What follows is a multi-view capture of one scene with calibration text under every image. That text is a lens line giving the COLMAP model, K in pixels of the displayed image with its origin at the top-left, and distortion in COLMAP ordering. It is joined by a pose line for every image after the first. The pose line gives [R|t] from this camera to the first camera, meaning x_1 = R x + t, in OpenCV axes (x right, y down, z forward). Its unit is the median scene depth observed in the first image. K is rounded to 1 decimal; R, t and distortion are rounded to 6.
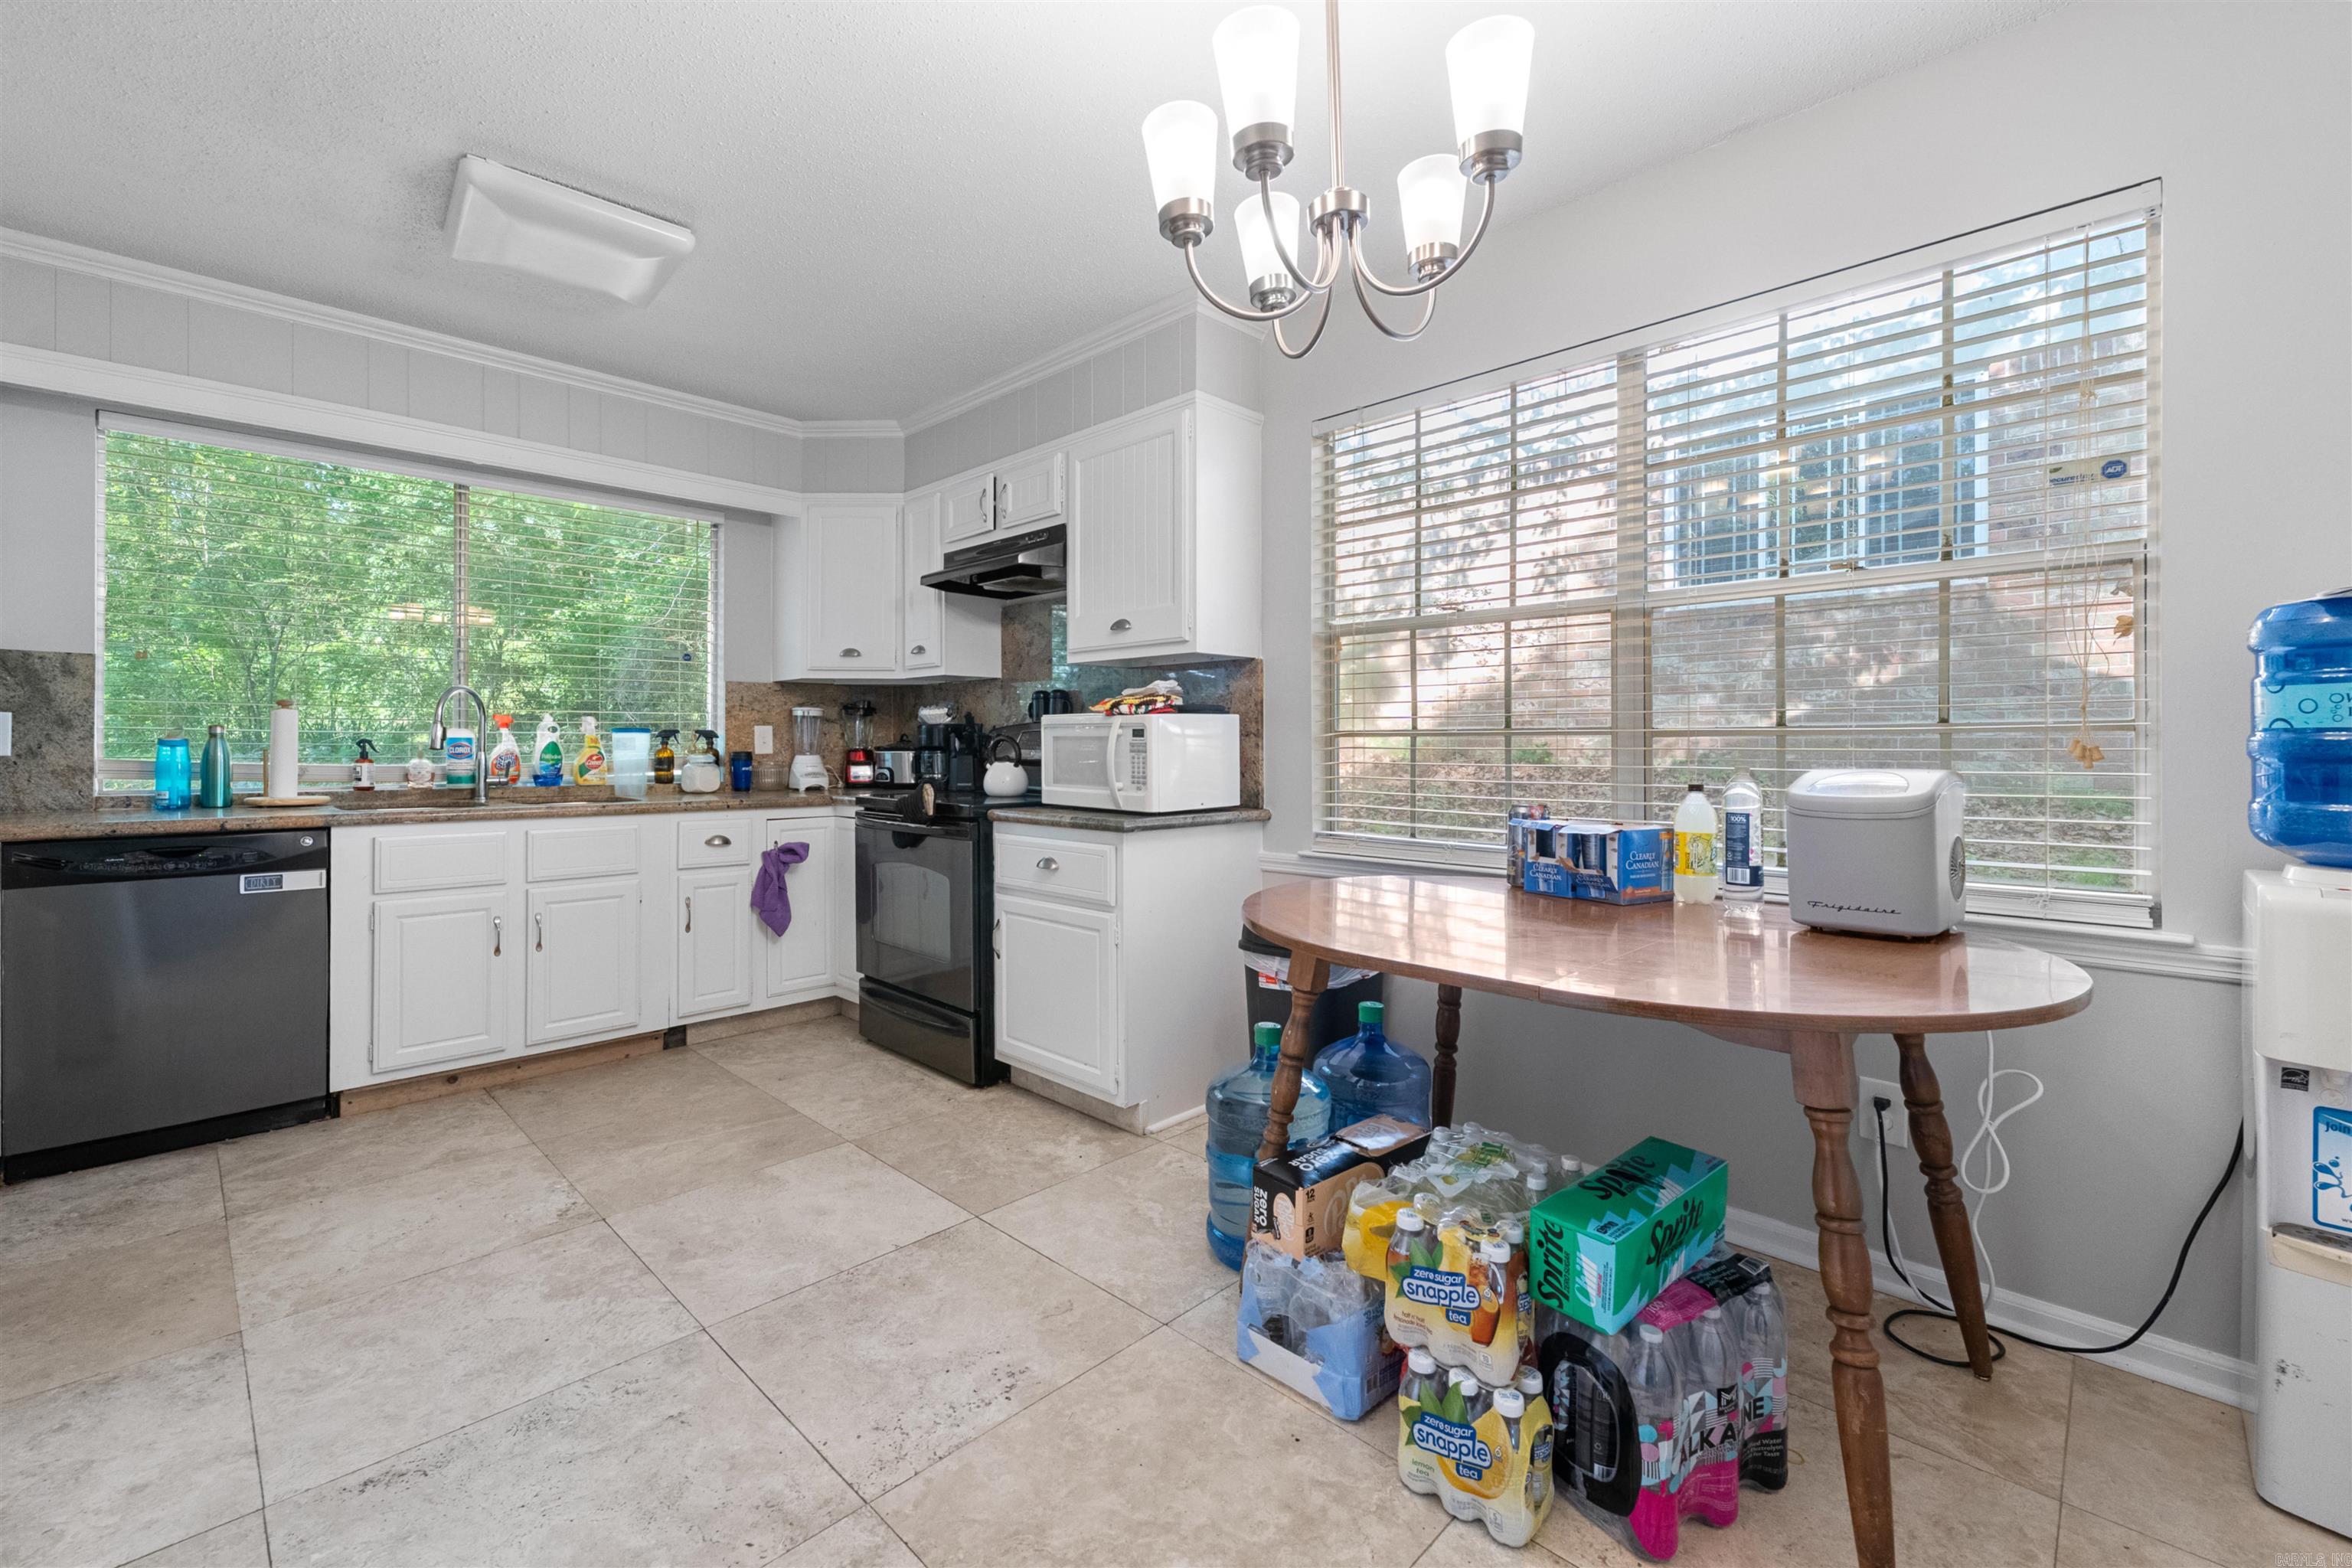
lens RADIAL K [[966.5, 0, 1182.8], [0, 966.5, 751.4], [0, 0, 1]] dist [0.003154, -0.002503]
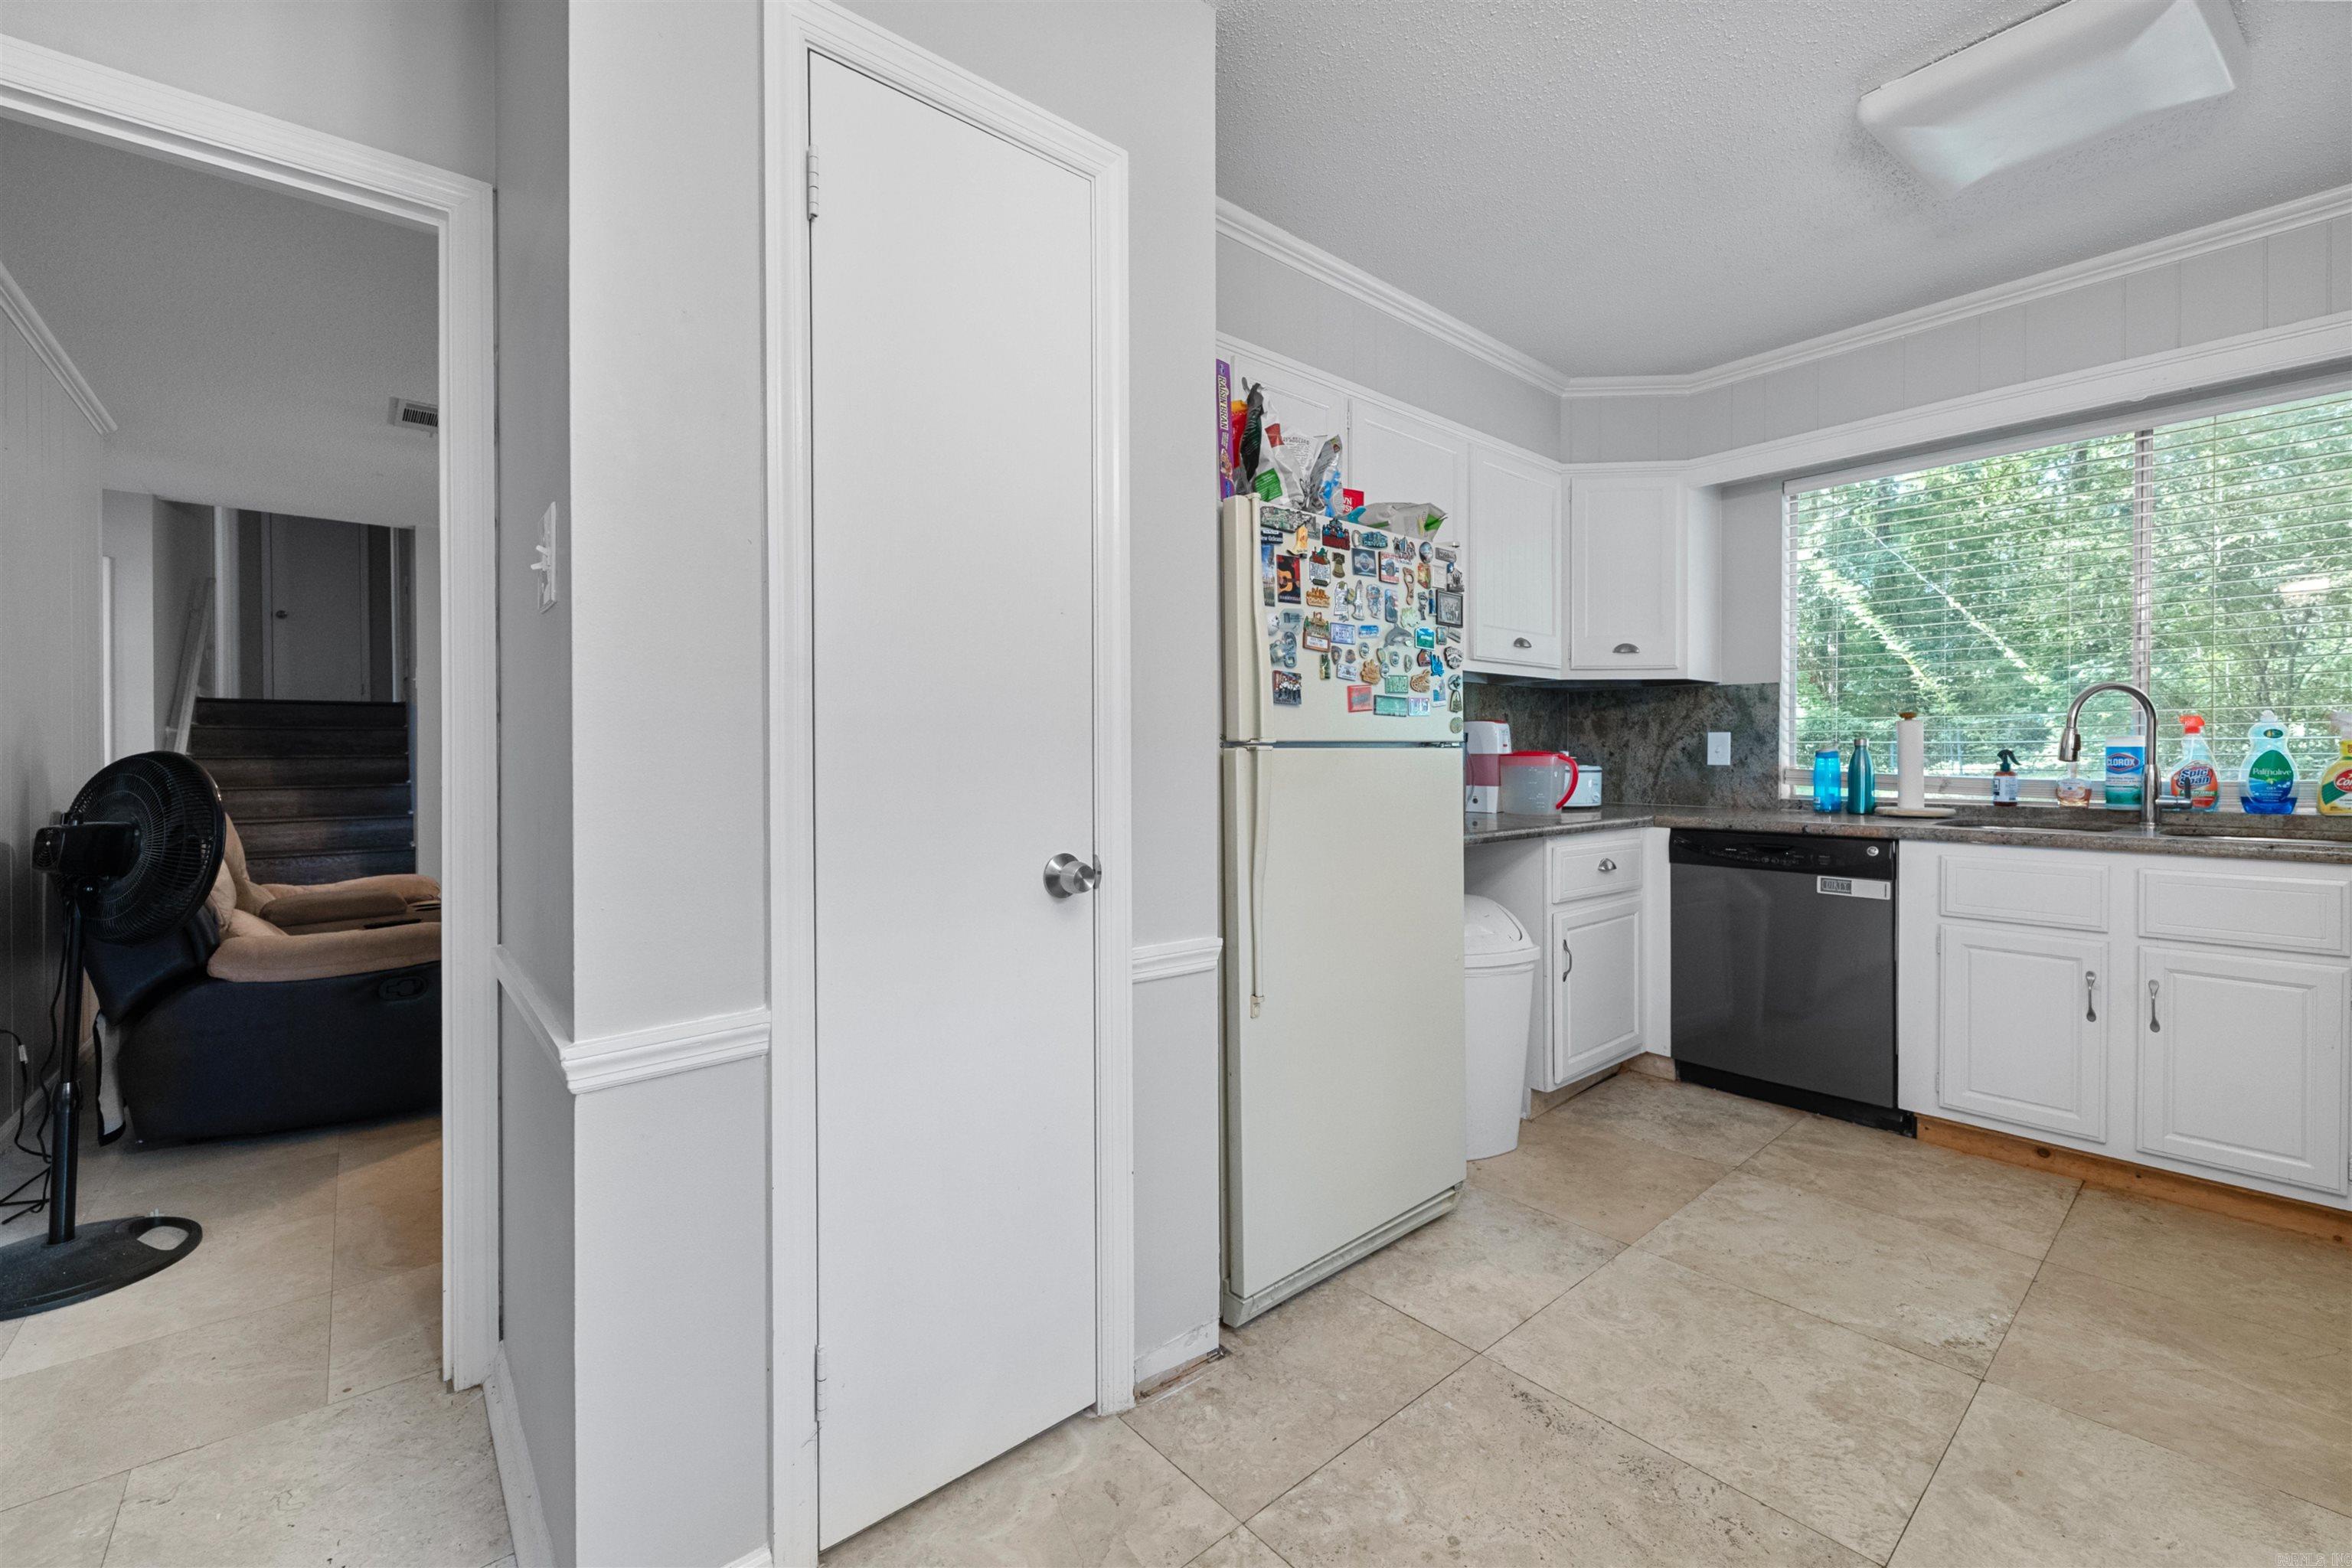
lens RADIAL K [[966.5, 0, 1157.2], [0, 966.5, 769.4], [0, 0, 1]] dist [0.003154, -0.002503]
pose [[-0.103698, 0.011384, -0.994544, 0.175194], [-0.006981, 0.999902, 0.012173, 0.000385], [0.994584, 0.008205, -0.103608, 0.350255]]
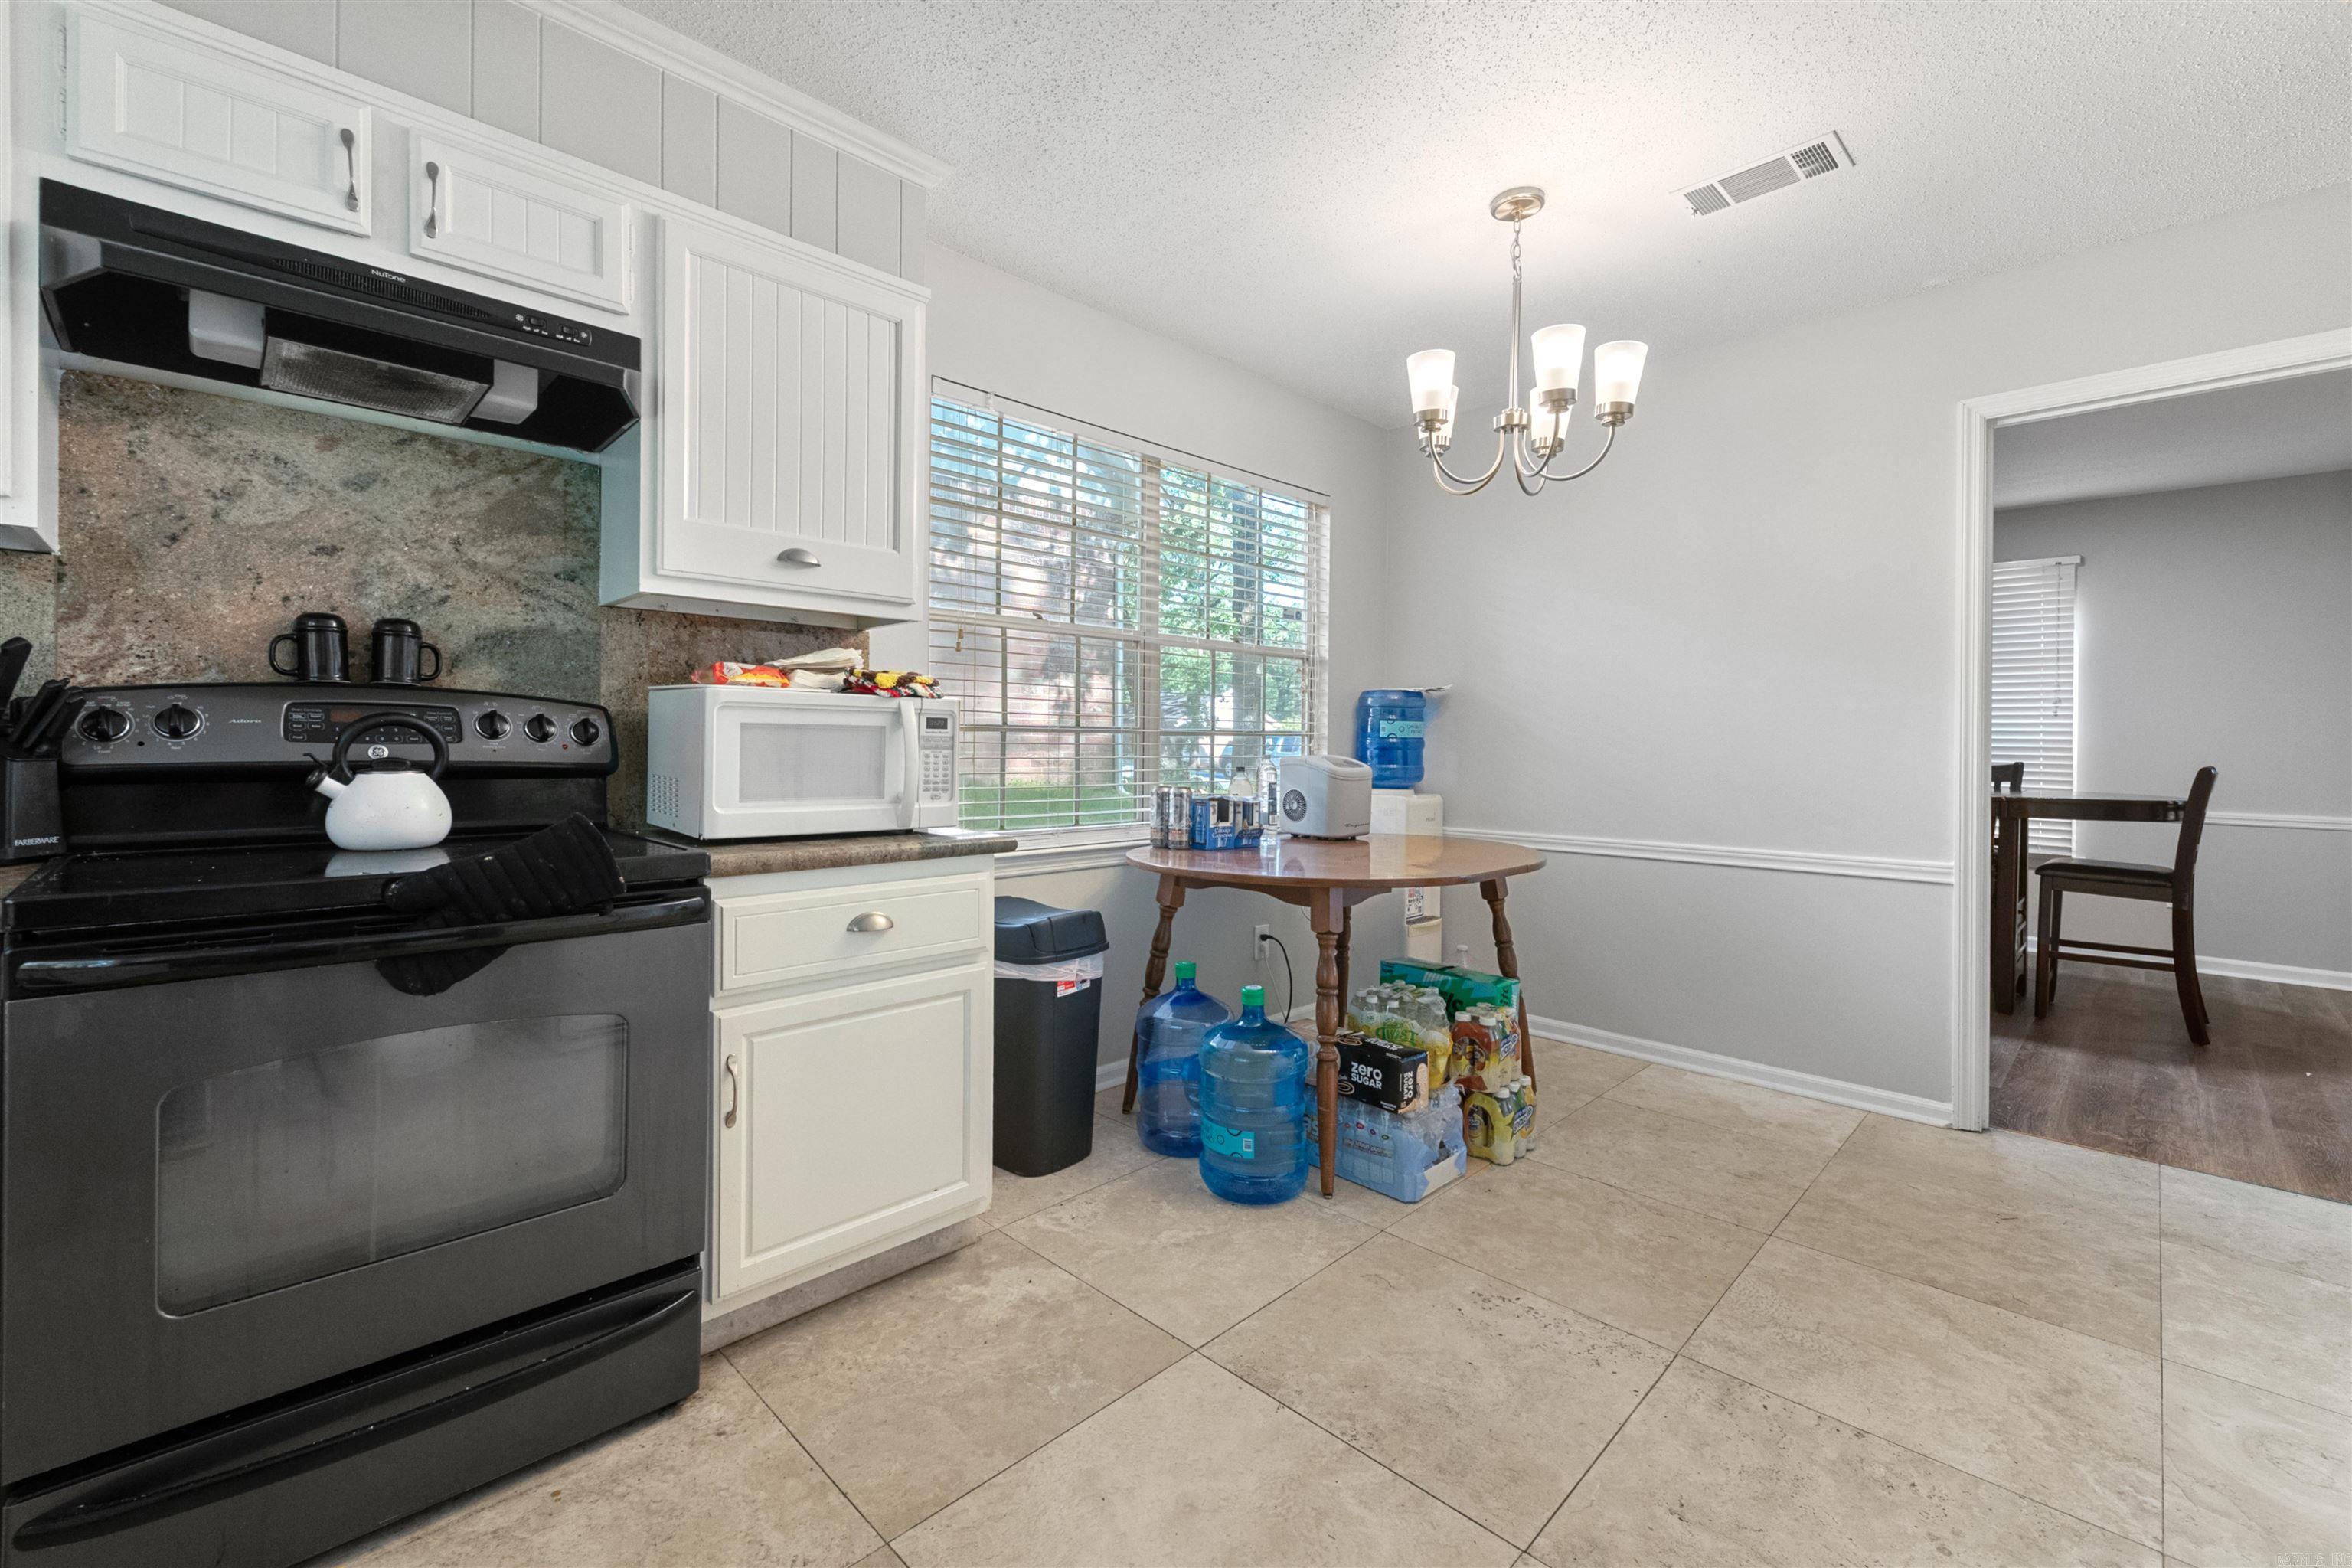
lens RADIAL K [[966.5, 0, 1140.2], [0, 966.5, 755.2], [0, 0, 1]] dist [0.003154, -0.002503]
pose [[0.045527, -0.012817, 0.998881, -0.800143], [-0.000169, 0.999918, 0.012838, -0.003737], [-0.998963, -0.000753, 0.045521, 0.822601]]
